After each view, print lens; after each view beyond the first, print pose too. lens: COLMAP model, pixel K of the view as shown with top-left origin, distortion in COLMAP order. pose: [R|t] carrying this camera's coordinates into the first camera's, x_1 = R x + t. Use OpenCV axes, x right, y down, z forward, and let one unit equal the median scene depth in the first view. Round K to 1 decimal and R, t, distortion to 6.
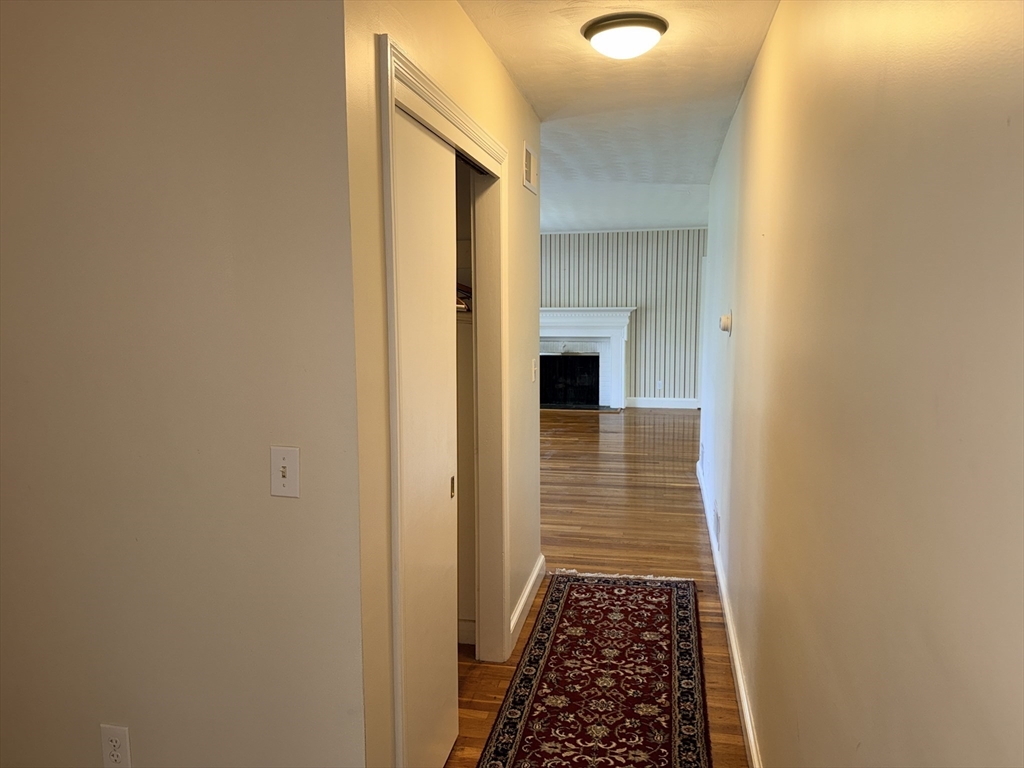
lens RADIAL K [[745.5, 0, 511.6], [0, 745.5, 384.4], [0, 0, 1]] dist [0.069838, -0.083884]
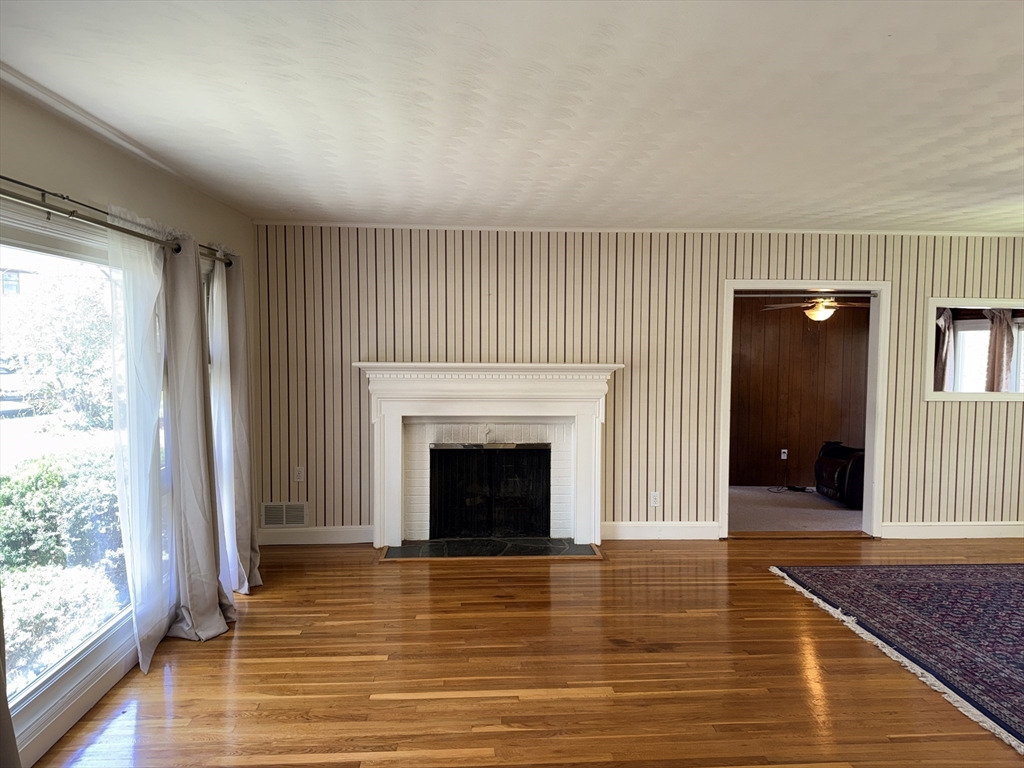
lens RADIAL K [[745.5, 0, 510.0], [0, 745.5, 386.4], [0, 0, 1]] dist [0.069838, -0.083884]
pose [[0.967362, 0.003202, 0.253379, -0.055379], [0.013731, 0.997789, -0.065031, -0.049592], [-0.253027, 0.066388, 0.965179, 0.468038]]
